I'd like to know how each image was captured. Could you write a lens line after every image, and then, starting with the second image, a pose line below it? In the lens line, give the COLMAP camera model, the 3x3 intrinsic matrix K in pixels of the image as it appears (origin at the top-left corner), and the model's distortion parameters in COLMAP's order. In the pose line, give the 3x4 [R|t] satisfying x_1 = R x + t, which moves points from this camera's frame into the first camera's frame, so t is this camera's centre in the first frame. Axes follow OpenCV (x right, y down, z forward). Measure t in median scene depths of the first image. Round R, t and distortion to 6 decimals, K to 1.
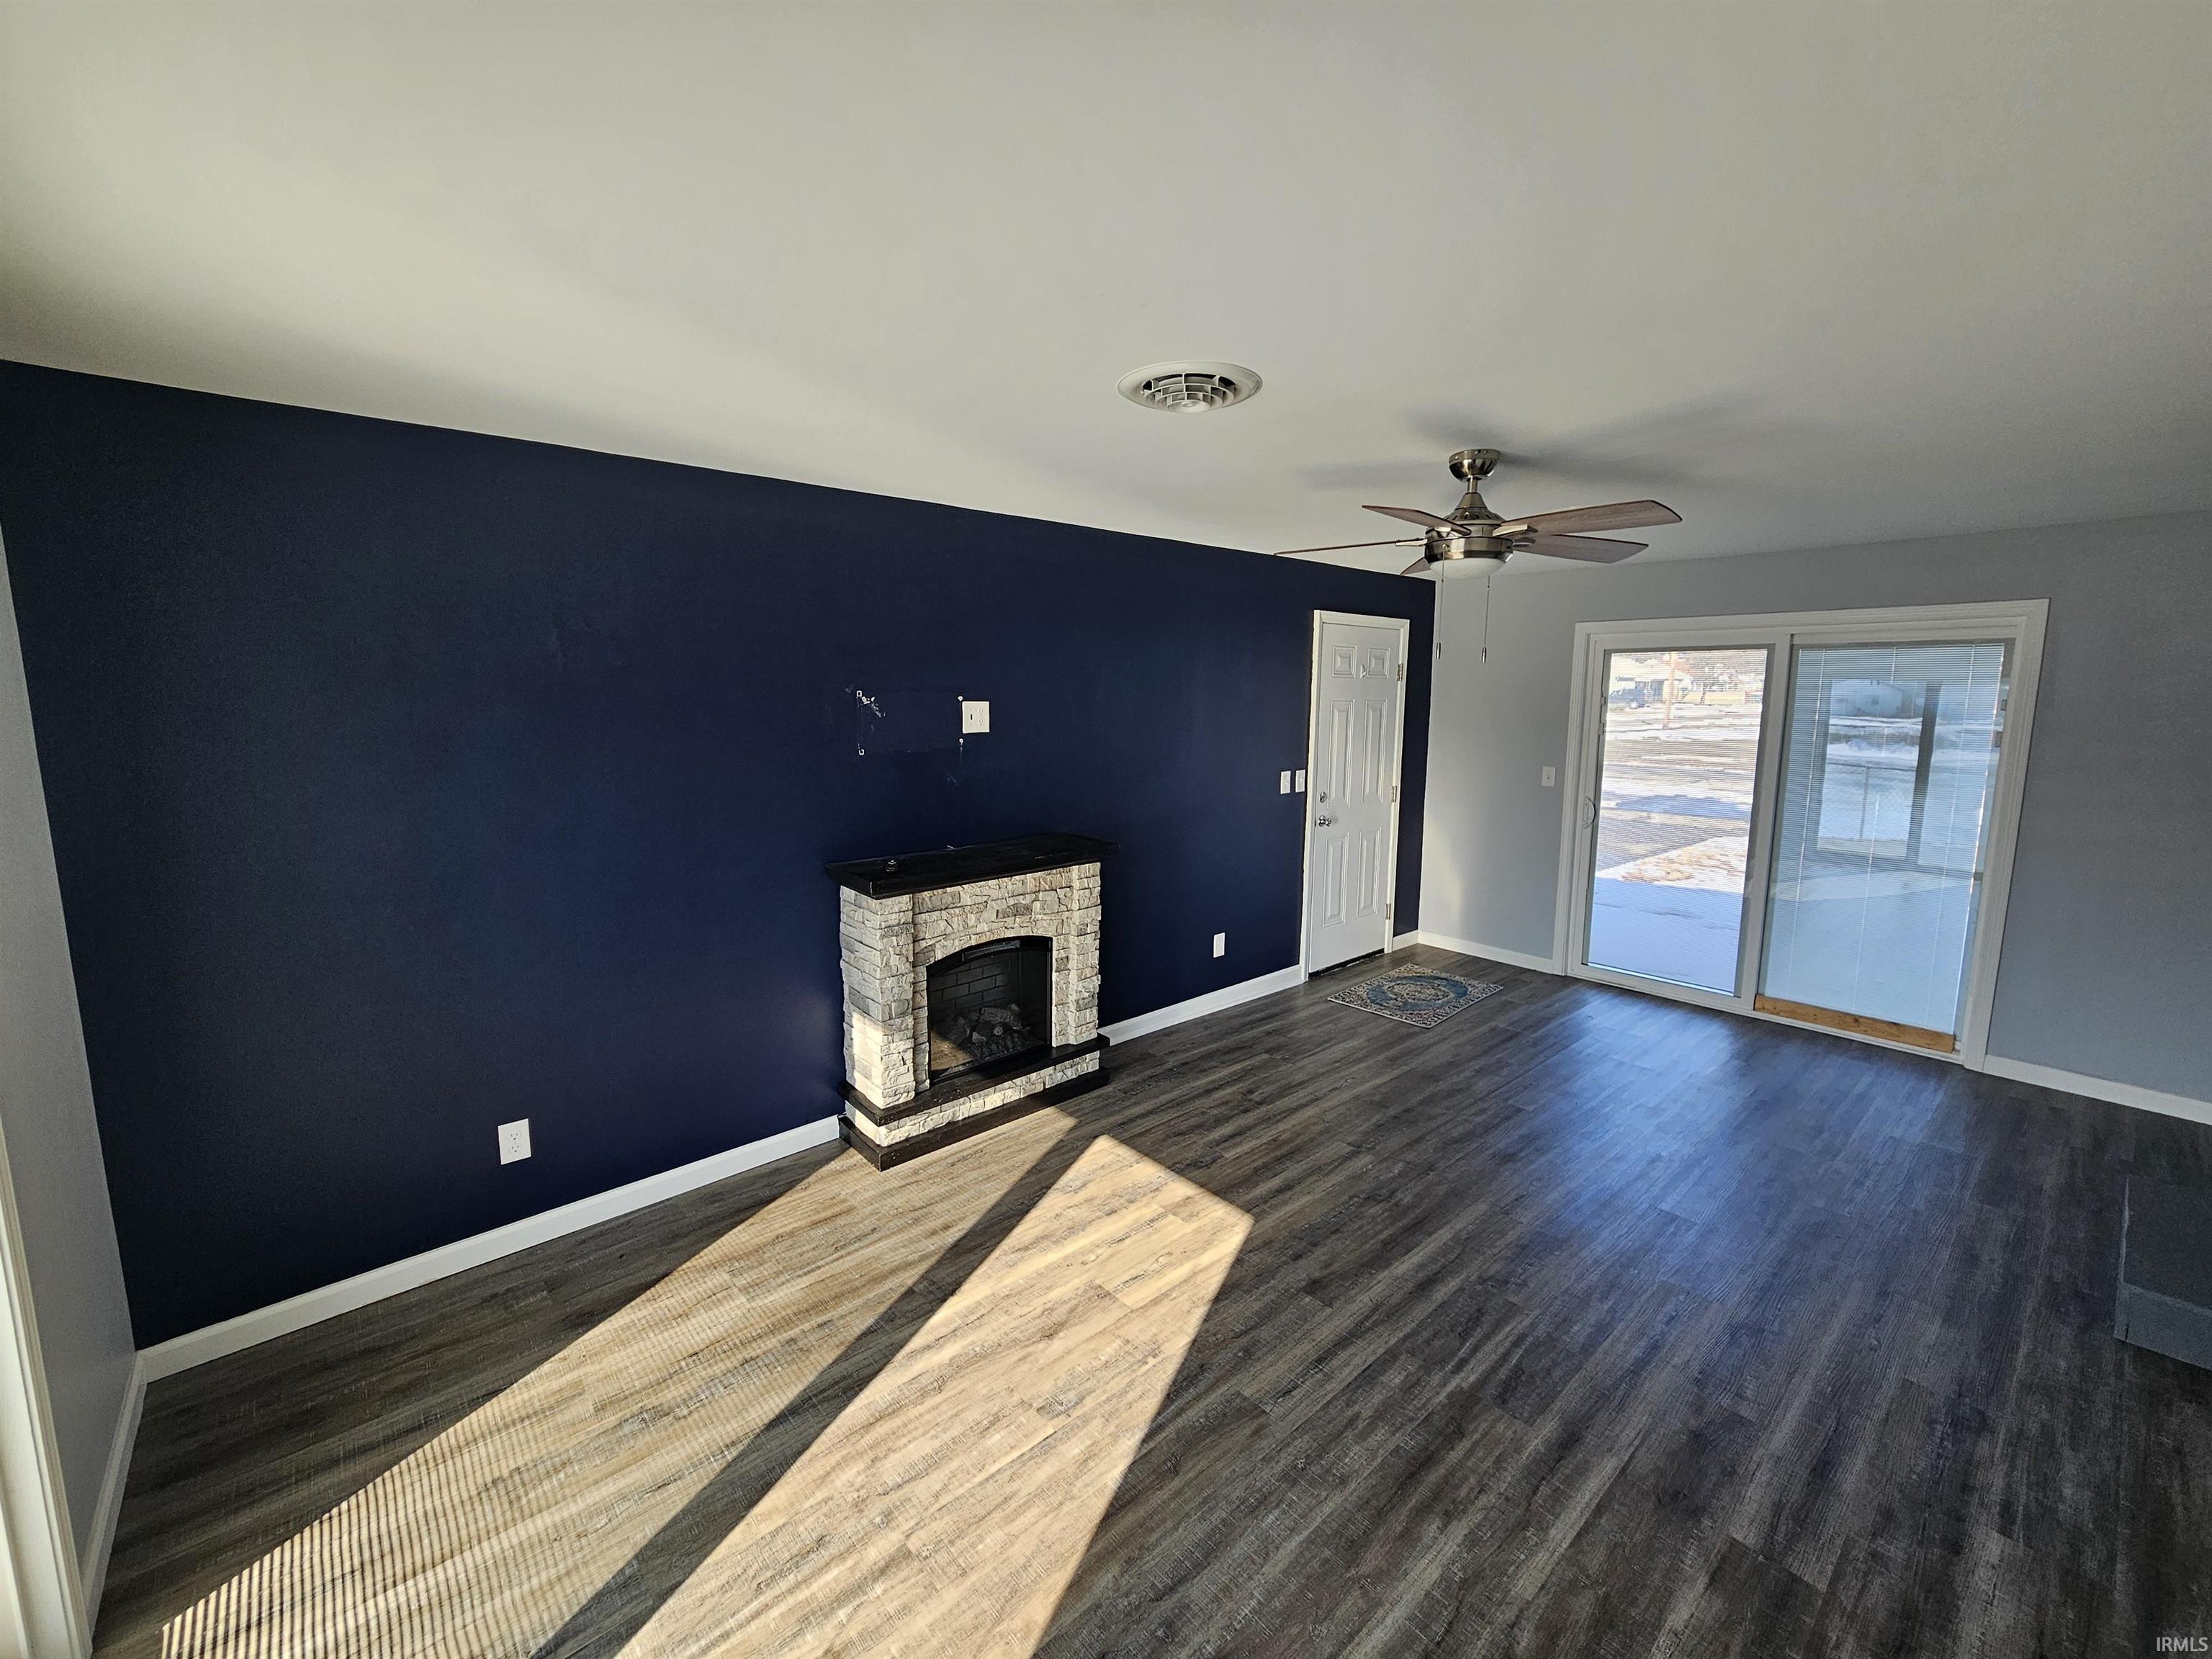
lens RADIAL K [[912.2, 0, 1111.2], [0, 912.2, 826.2], [0, 0, 1]] dist [0.000490, 0.000839]
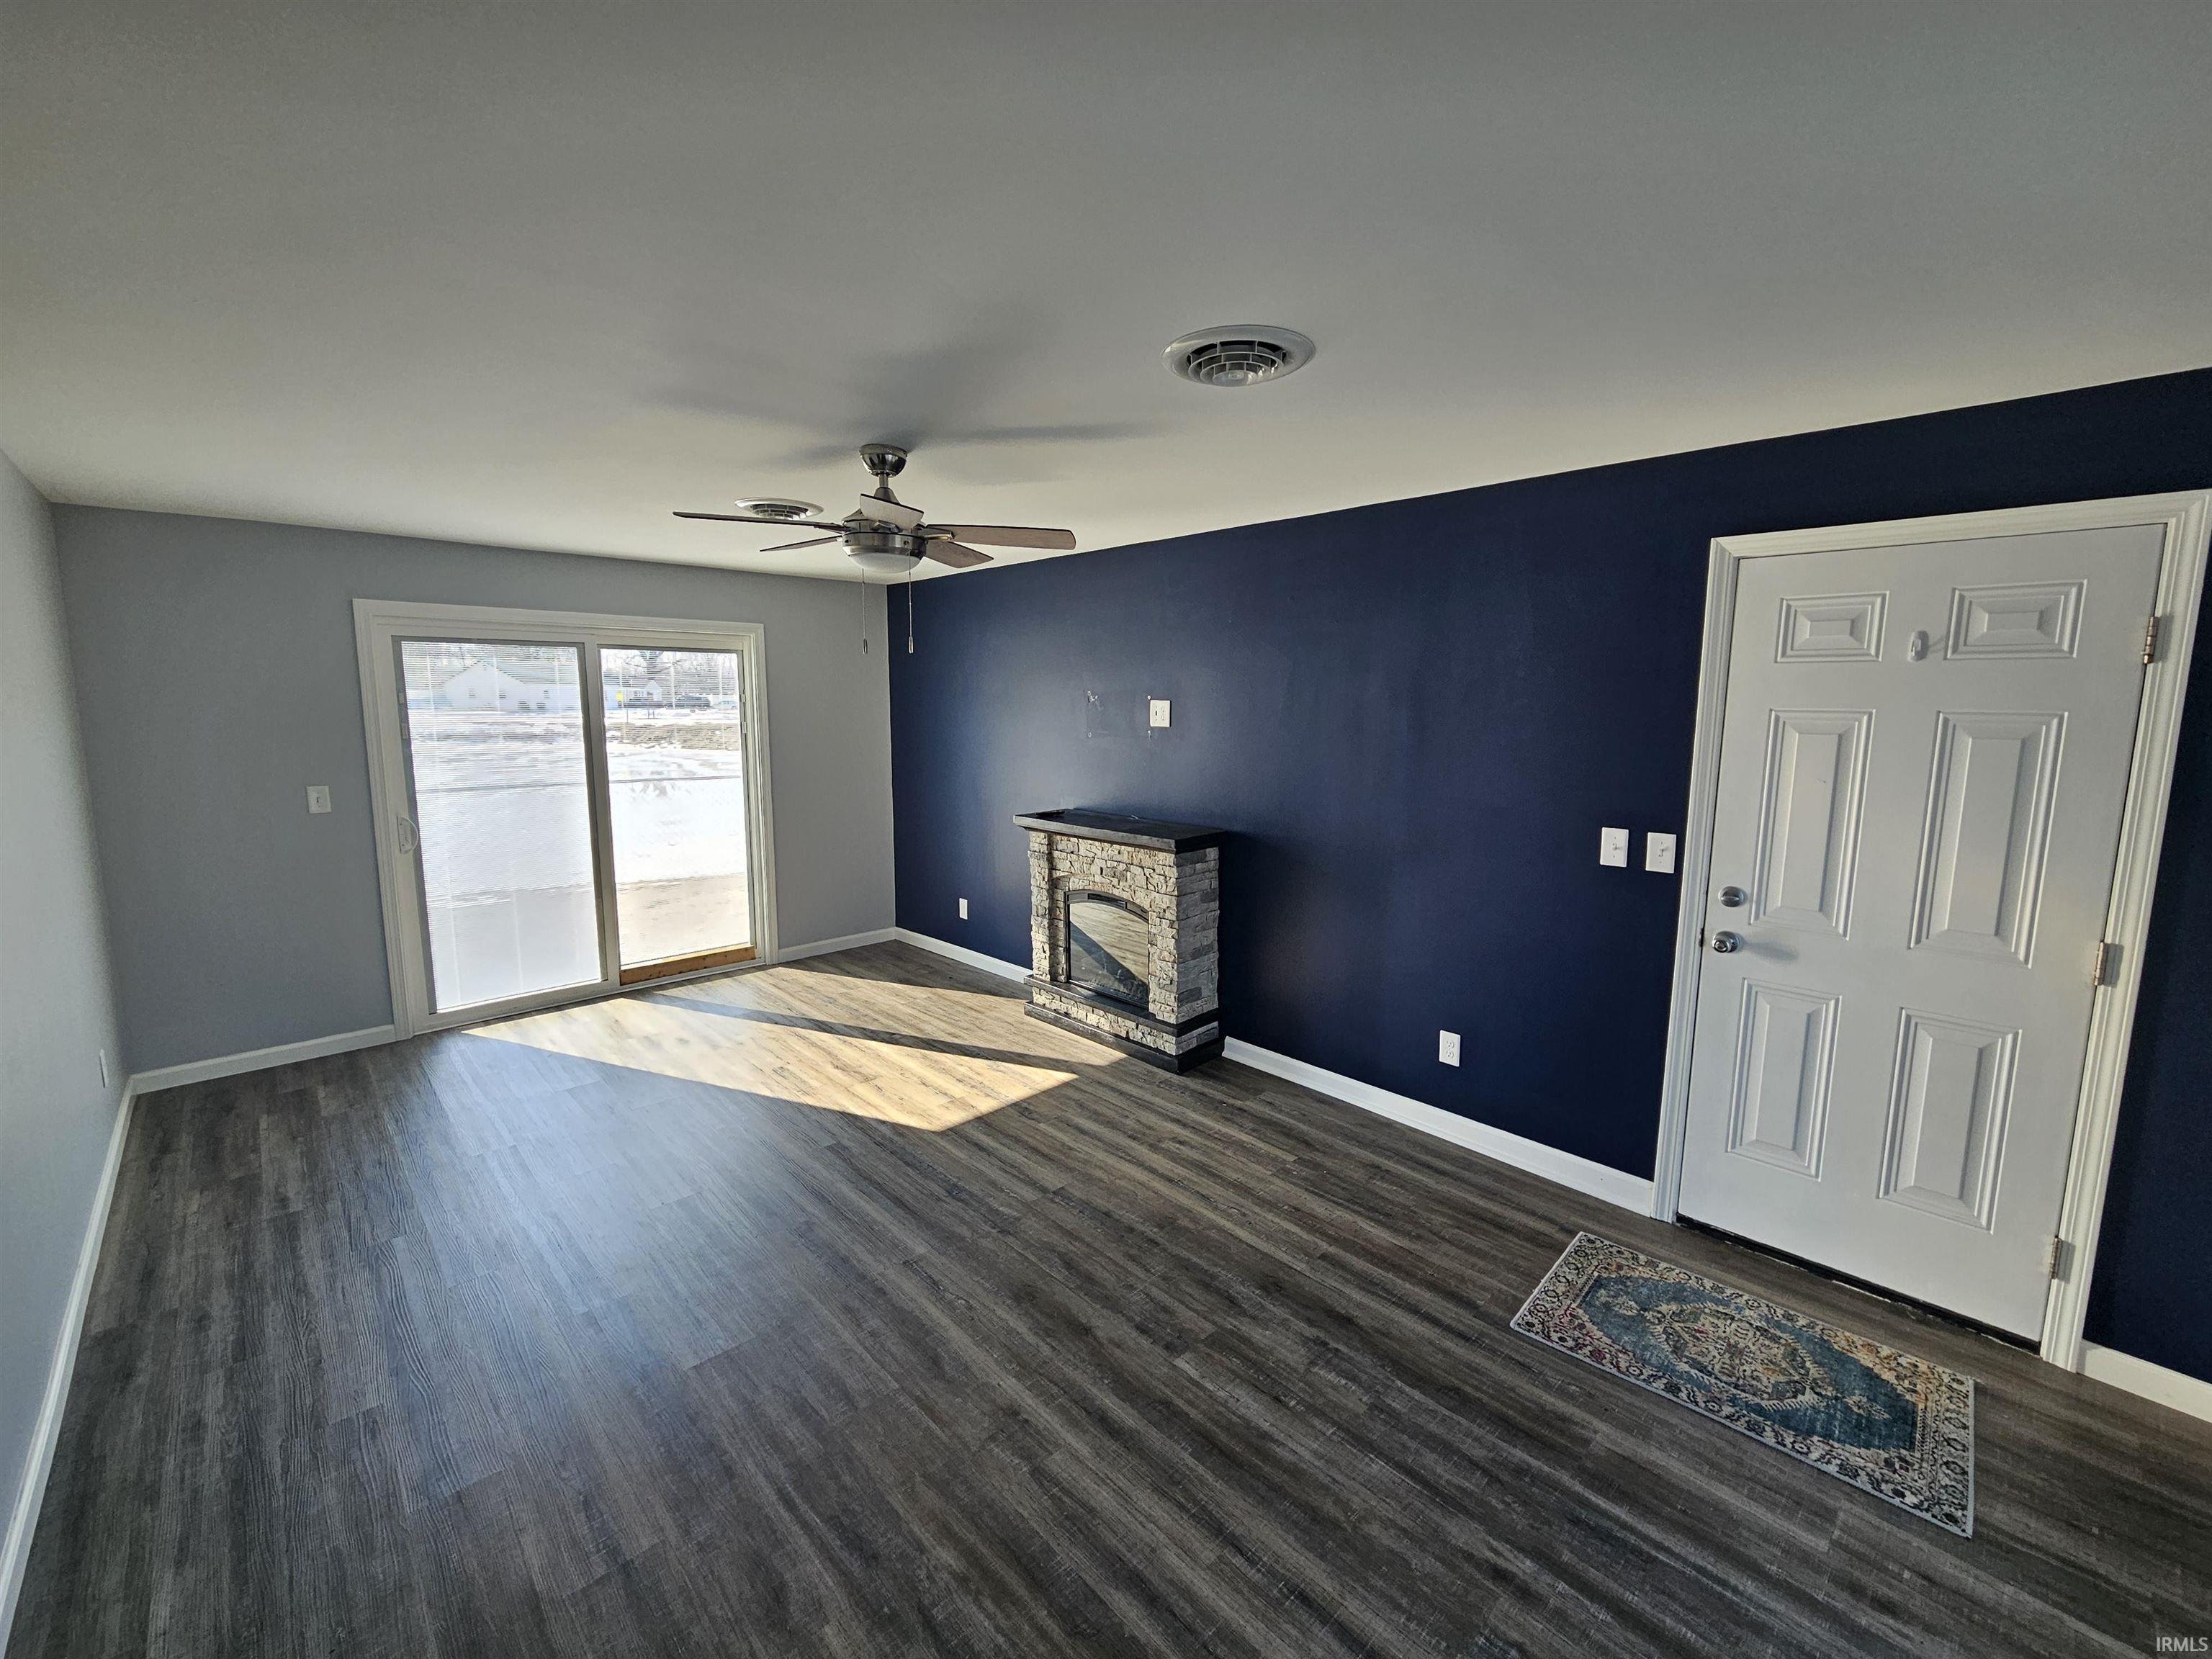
lens RADIAL K [[912.2, 0, 1102.8], [0, 912.2, 821.5], [0, 0, 1]] dist [0.000490, 0.000839]
pose [[0.034688, 0.134456, -0.990312, 1.039494], [-0.153573, 0.979857, 0.127658, -0.121397], [0.987528, 0.147657, 0.054638, 0.878752]]
